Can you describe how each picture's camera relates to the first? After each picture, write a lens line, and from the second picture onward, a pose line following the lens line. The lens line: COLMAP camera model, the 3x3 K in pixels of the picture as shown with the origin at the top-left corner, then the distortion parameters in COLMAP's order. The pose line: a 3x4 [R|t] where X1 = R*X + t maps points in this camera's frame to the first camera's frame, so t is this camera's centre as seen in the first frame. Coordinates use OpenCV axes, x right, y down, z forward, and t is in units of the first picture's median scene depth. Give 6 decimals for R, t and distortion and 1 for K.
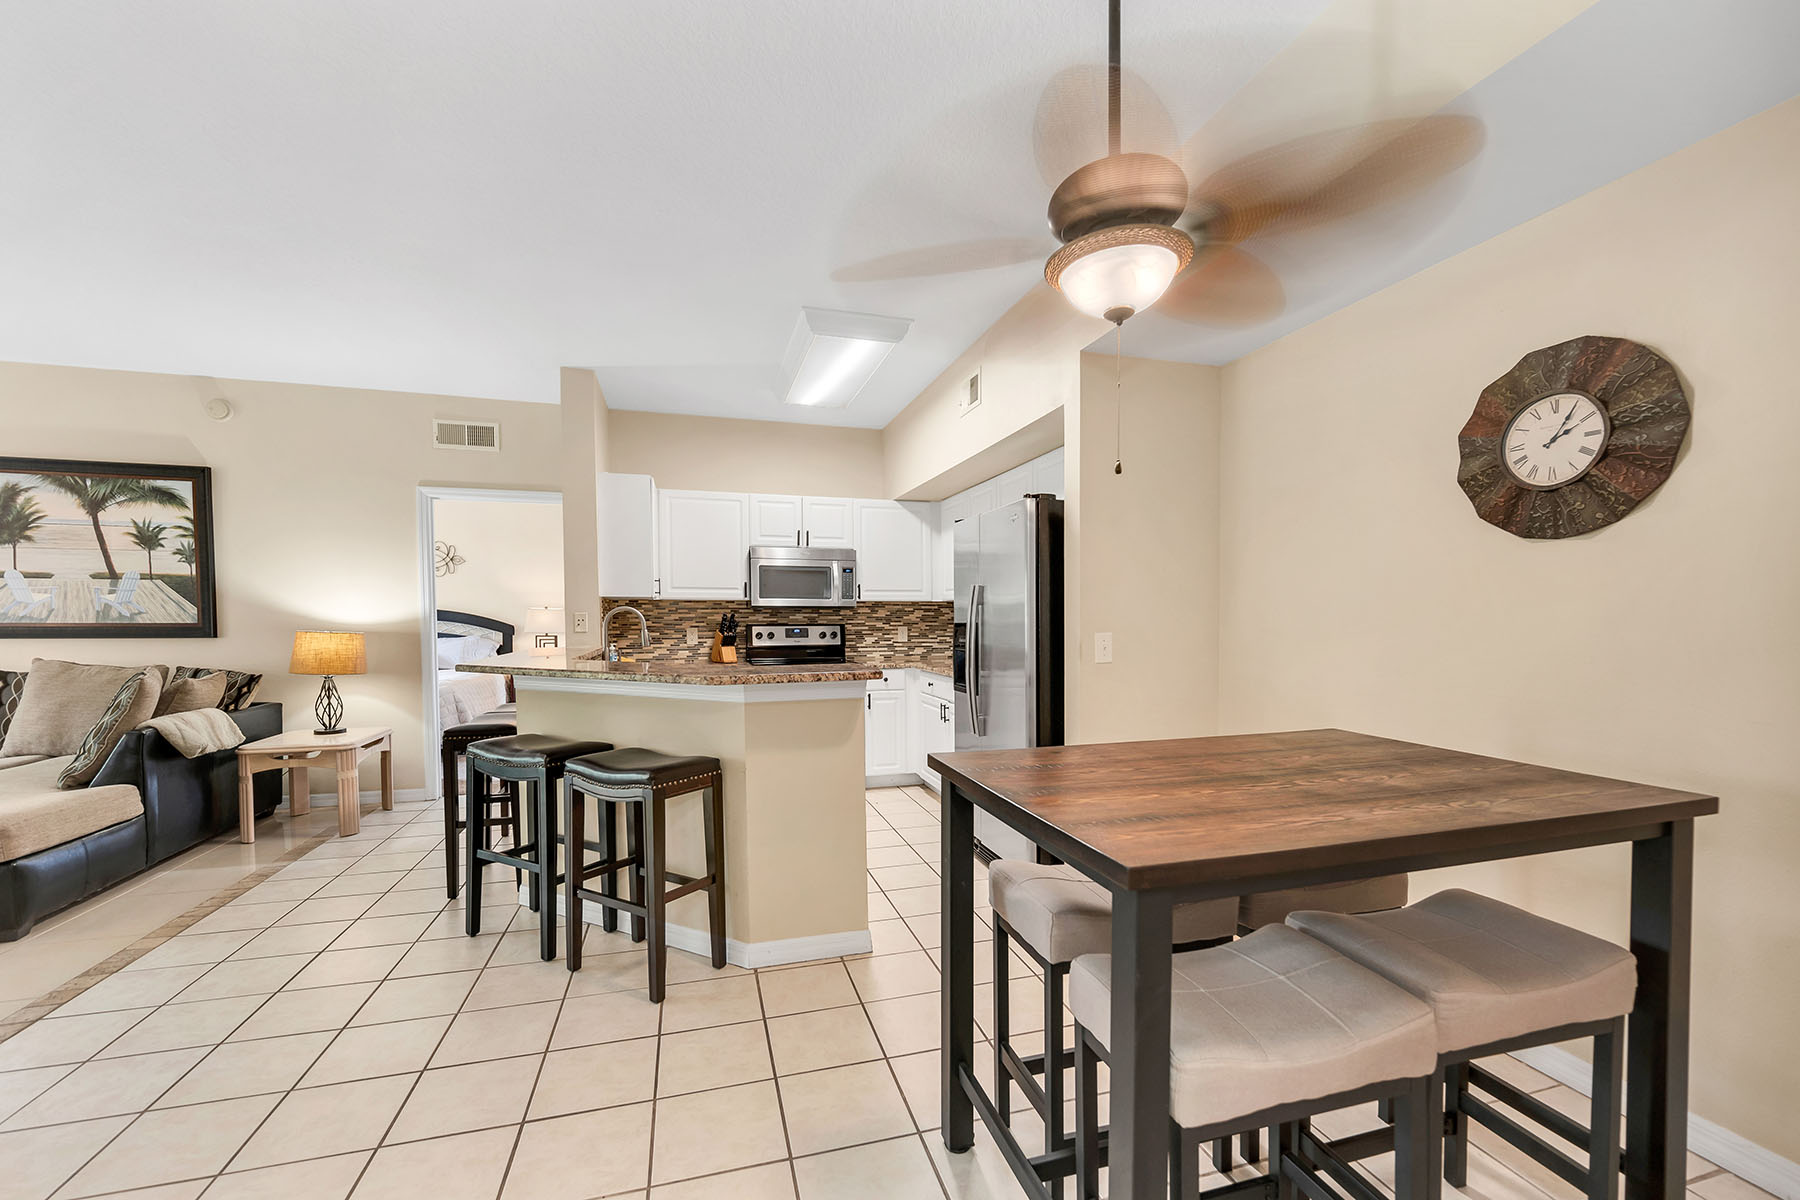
lens RADIAL K [[736.4, 0, 907.3], [0, 736.4, 642.7], [0, 0, 1]] dist [0.005130, -0.001142]
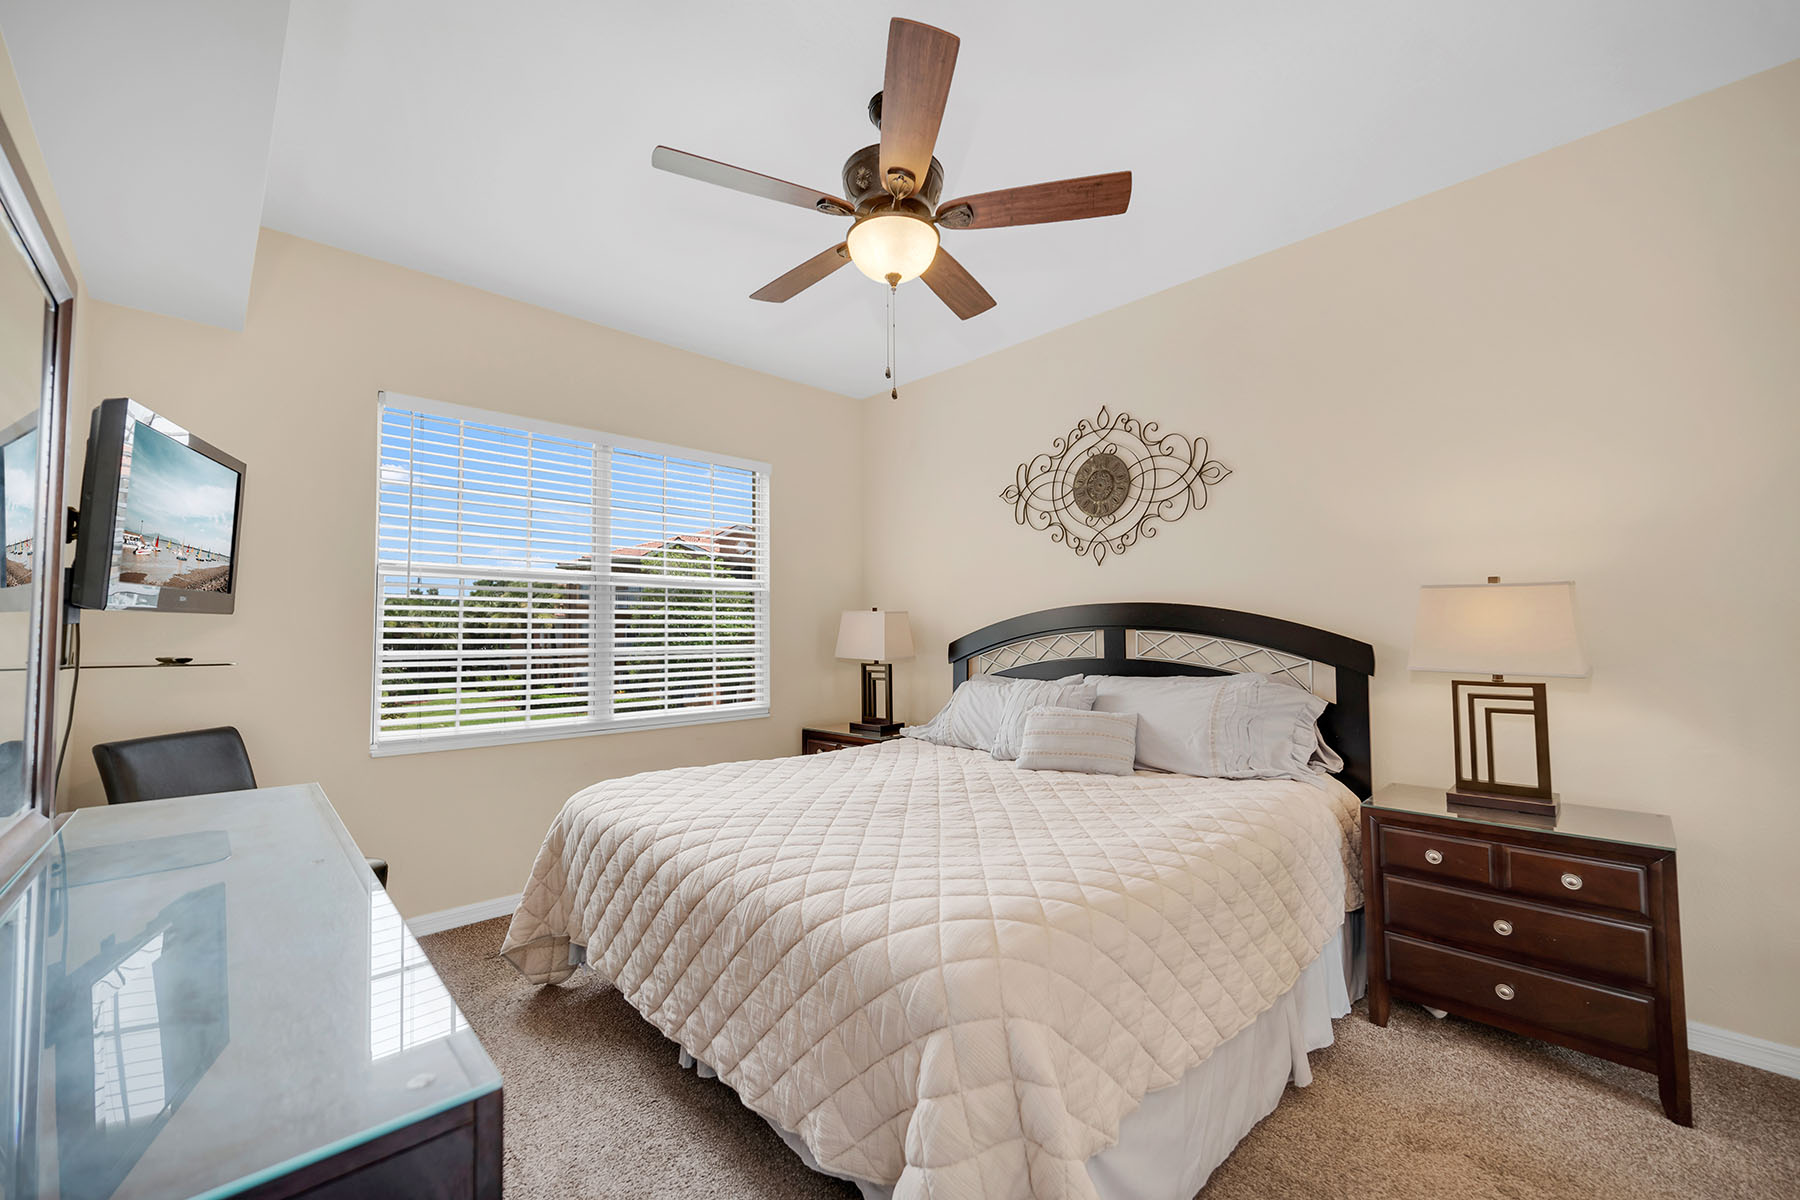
lens RADIAL K [[736.4, 0, 876.4], [0, 736.4, 607.8], [0, 0, 1]] dist [0.005130, -0.001142]
pose [[0.440112, -0.043373, -0.896895, -0.627135], [-0.019148, 0.998152, -0.057666, -0.029303], [0.897739, 0.042553, 0.438468, 1.230491]]
